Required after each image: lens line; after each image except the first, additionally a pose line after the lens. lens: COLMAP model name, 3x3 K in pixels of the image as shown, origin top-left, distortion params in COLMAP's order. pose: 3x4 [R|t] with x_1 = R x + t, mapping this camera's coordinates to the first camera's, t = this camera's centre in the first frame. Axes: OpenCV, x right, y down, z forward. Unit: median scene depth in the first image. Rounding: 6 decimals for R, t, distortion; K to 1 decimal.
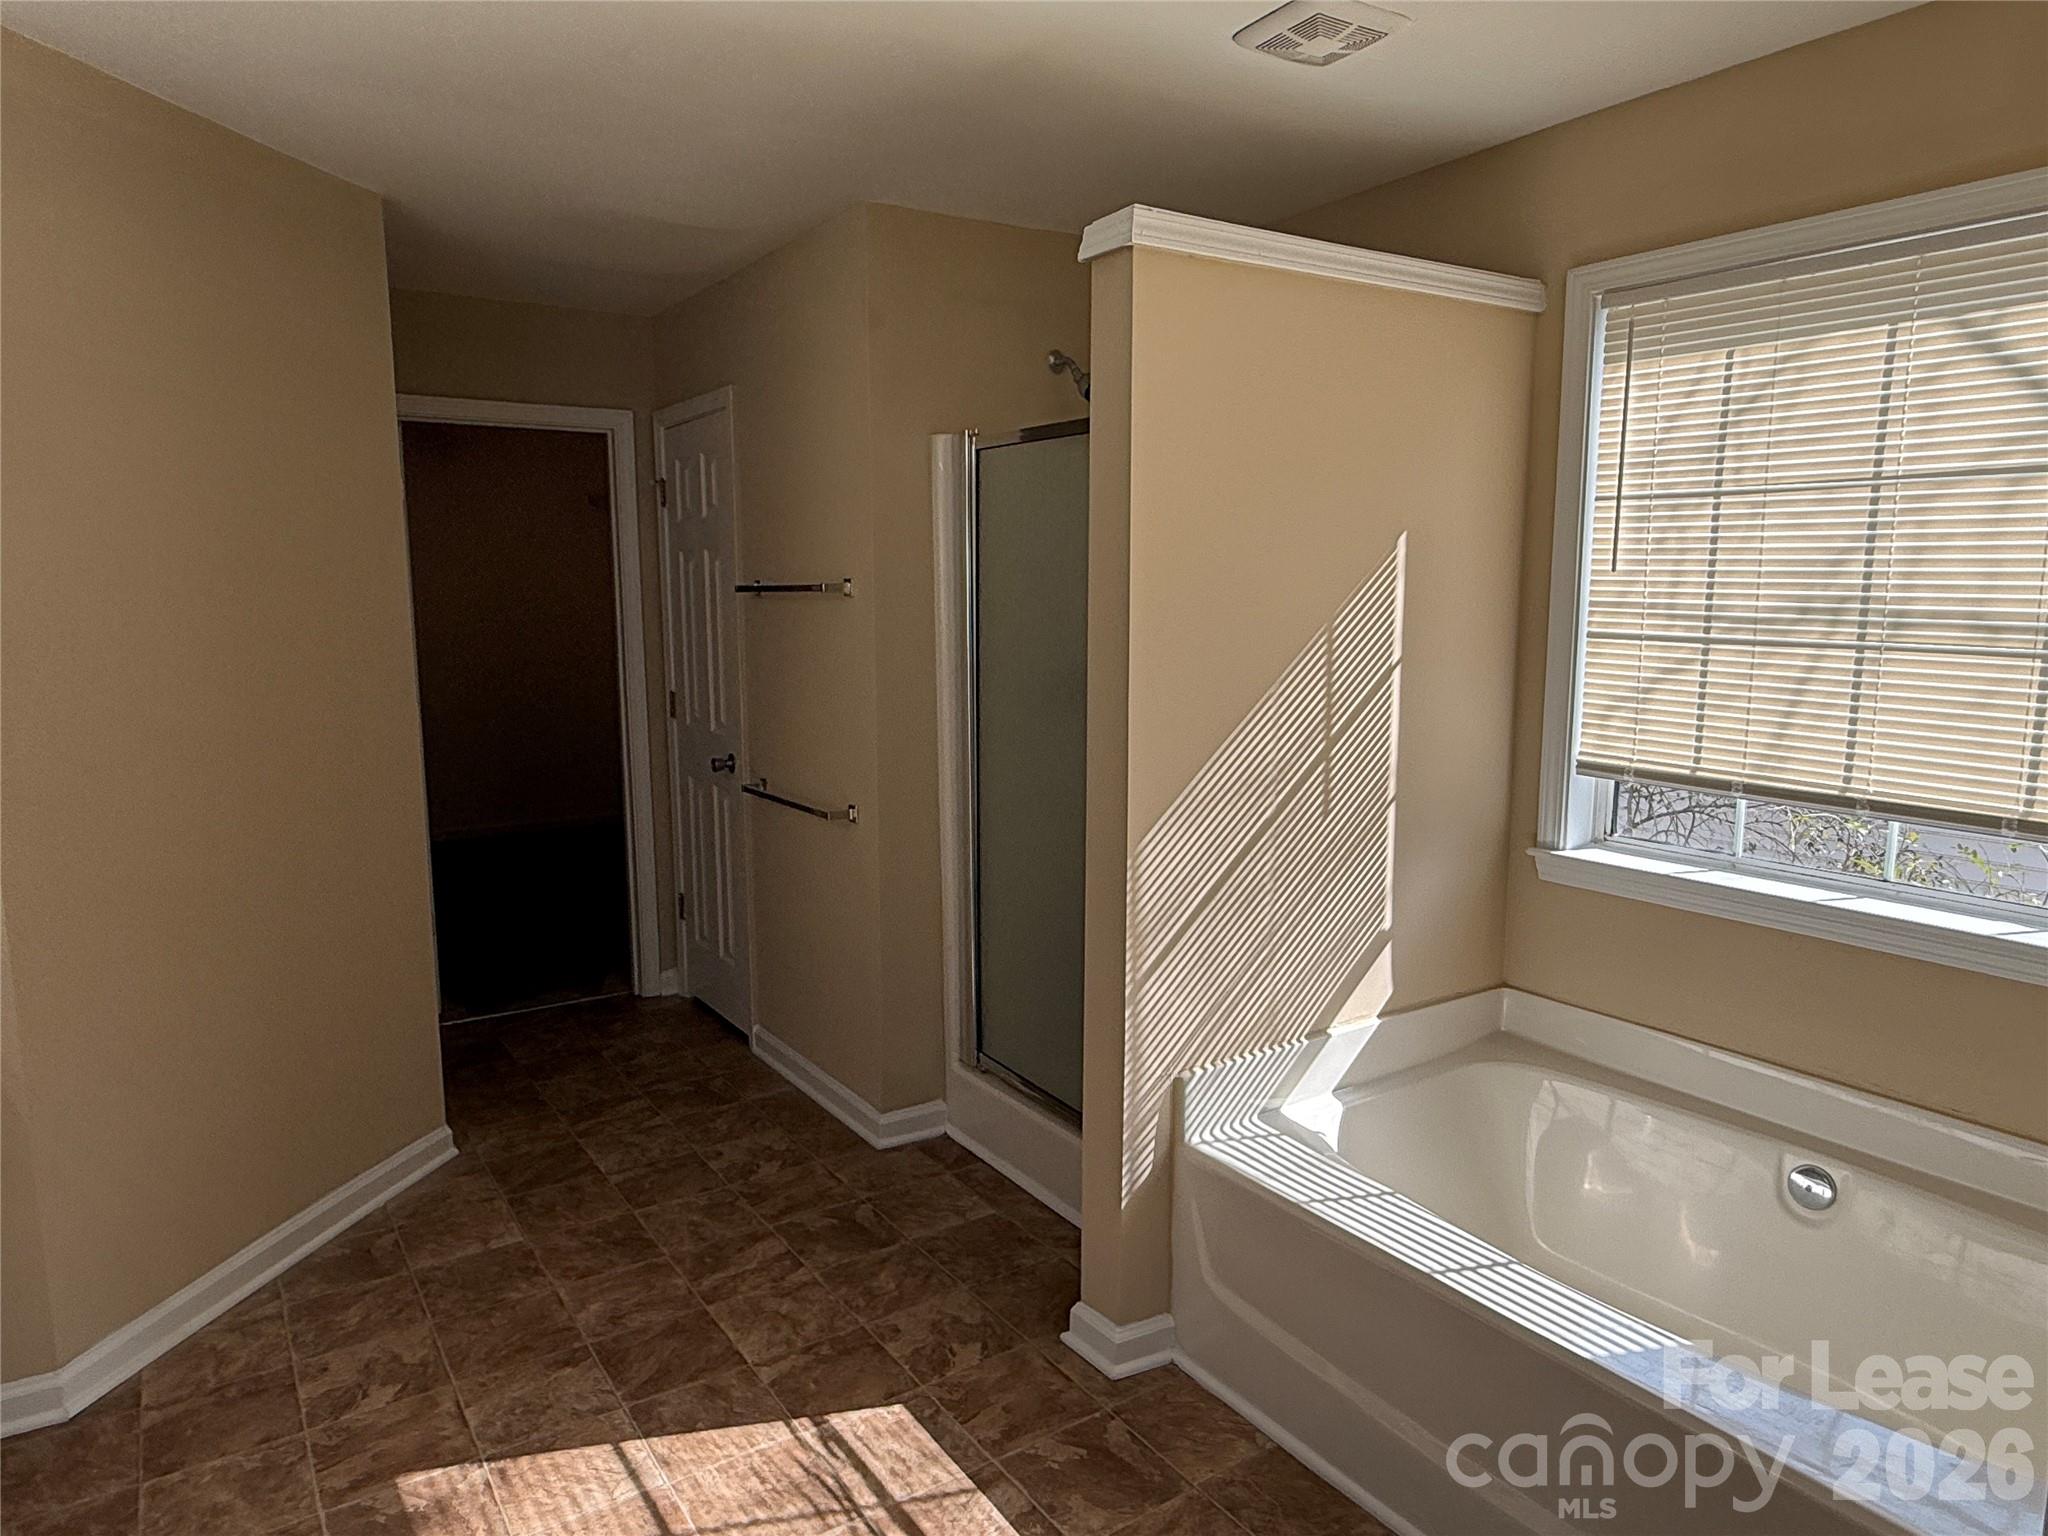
lens RADIAL K [[1287.6, 0, 1022.2], [0, 1287.6, 771.2], [0, 0, 1]] dist [-0.001059, -0.002250]
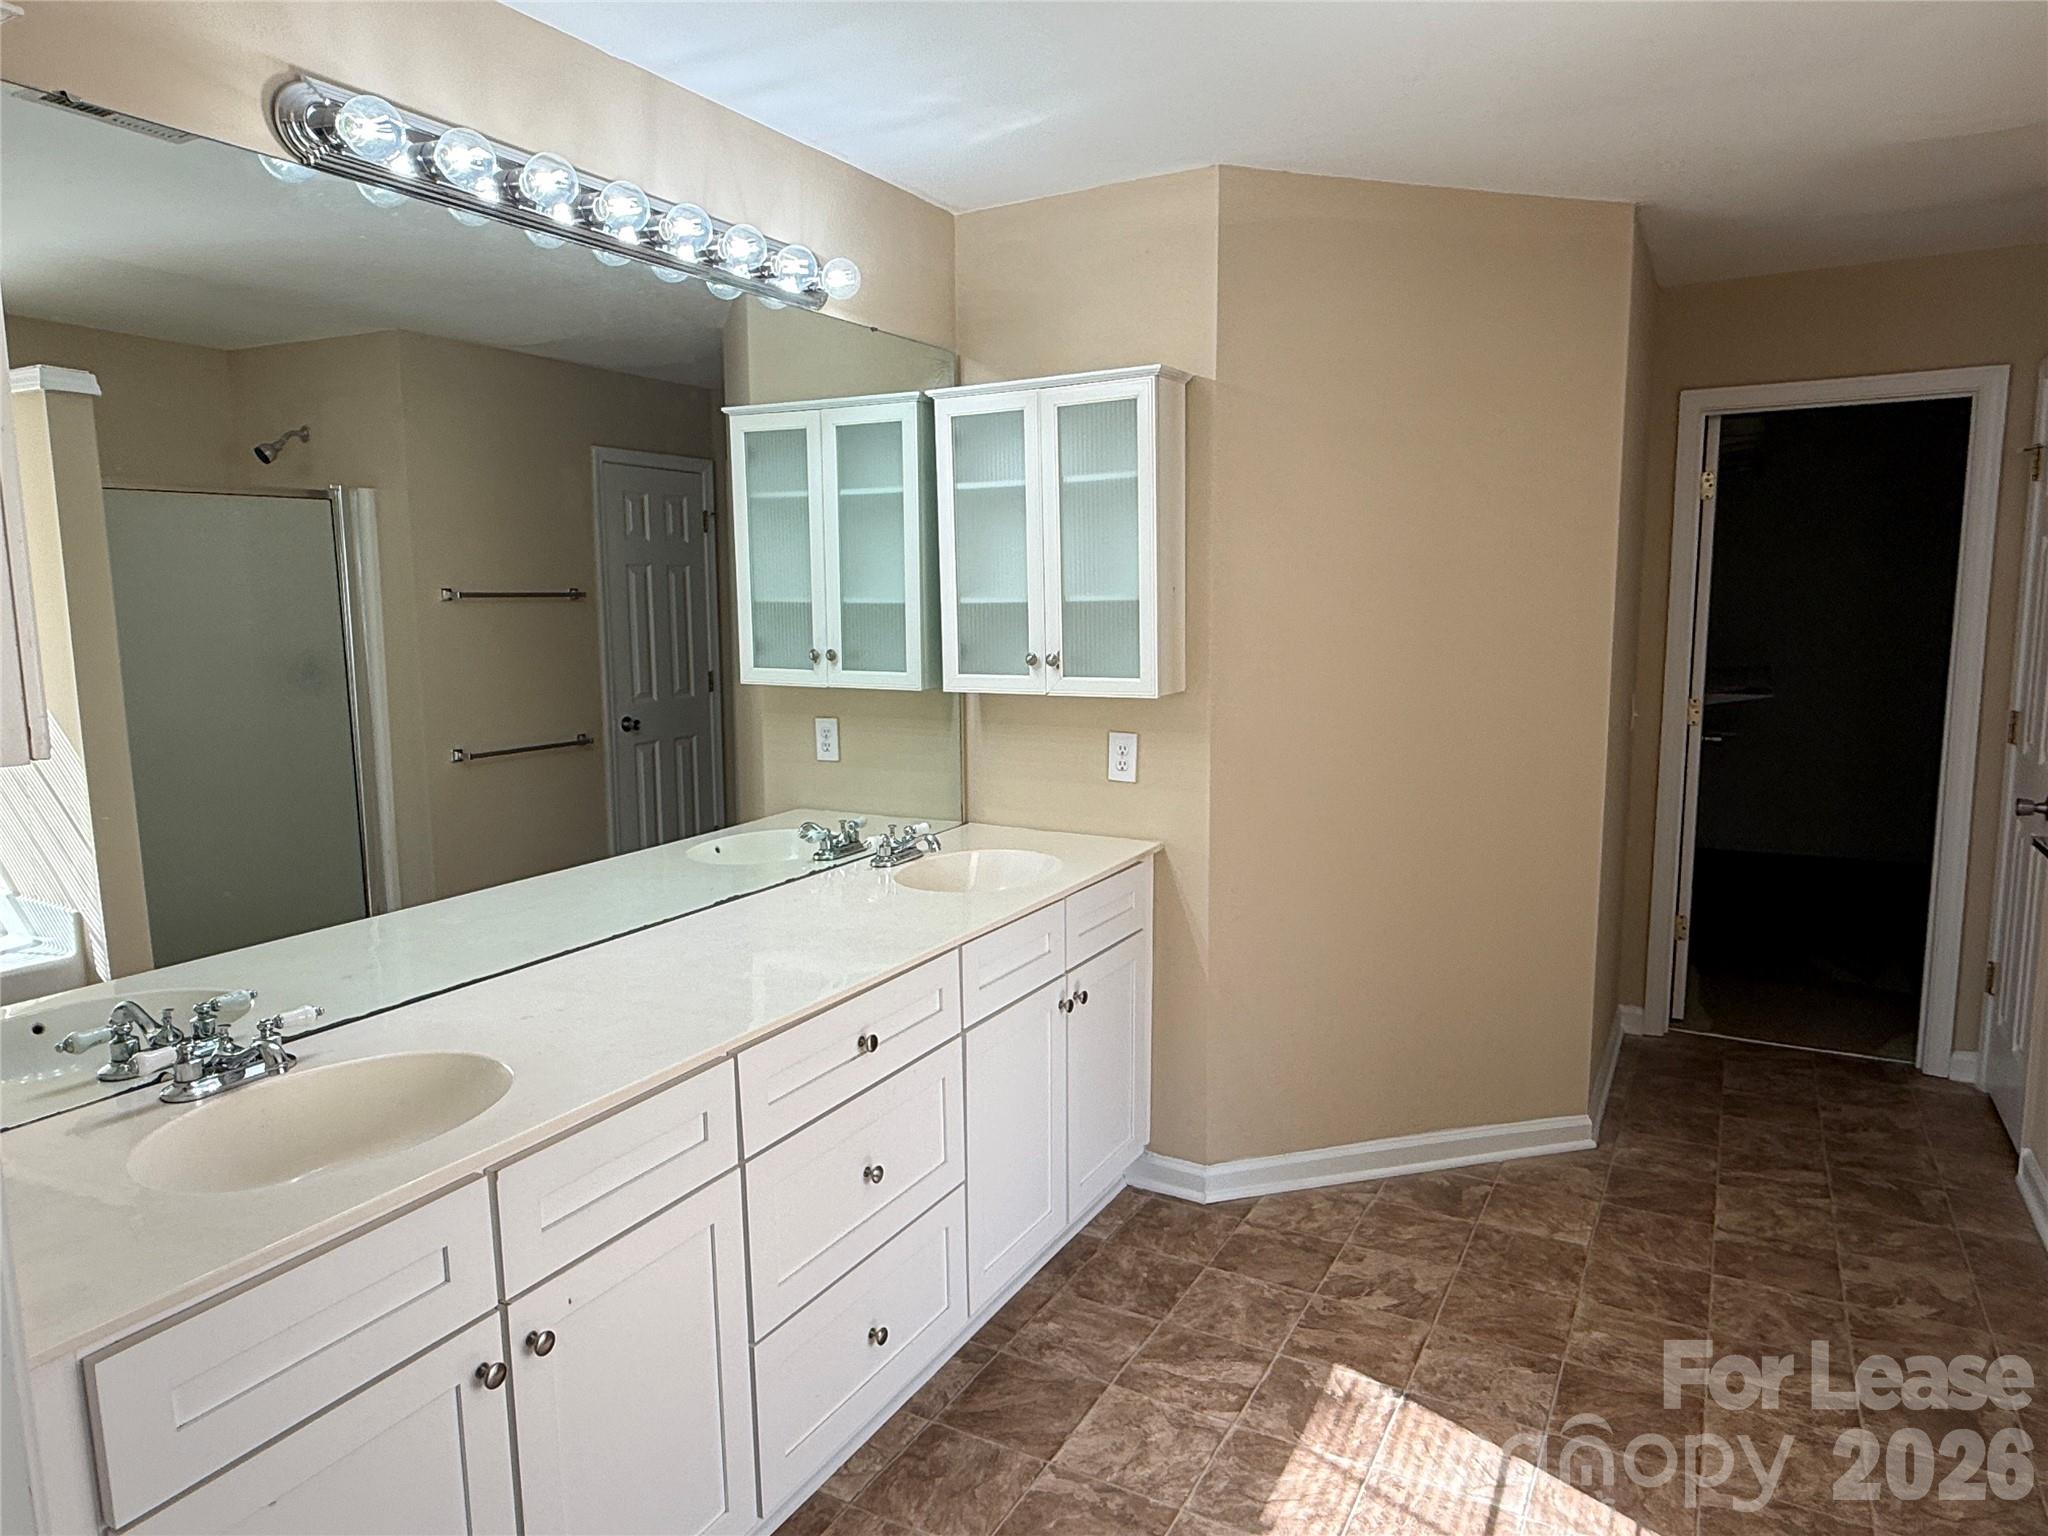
lens RADIAL K [[1287.6, 0, 1019.0], [0, 1287.6, 766.0], [0, 0, 1]] dist [-0.001059, -0.002250]
pose [[0.443879, 0.112917, -0.888944, 0.294108], [-0.114015, 0.991083, 0.068959, -0.022435], [0.888803, 0.070744, 0.452796, 0.158657]]
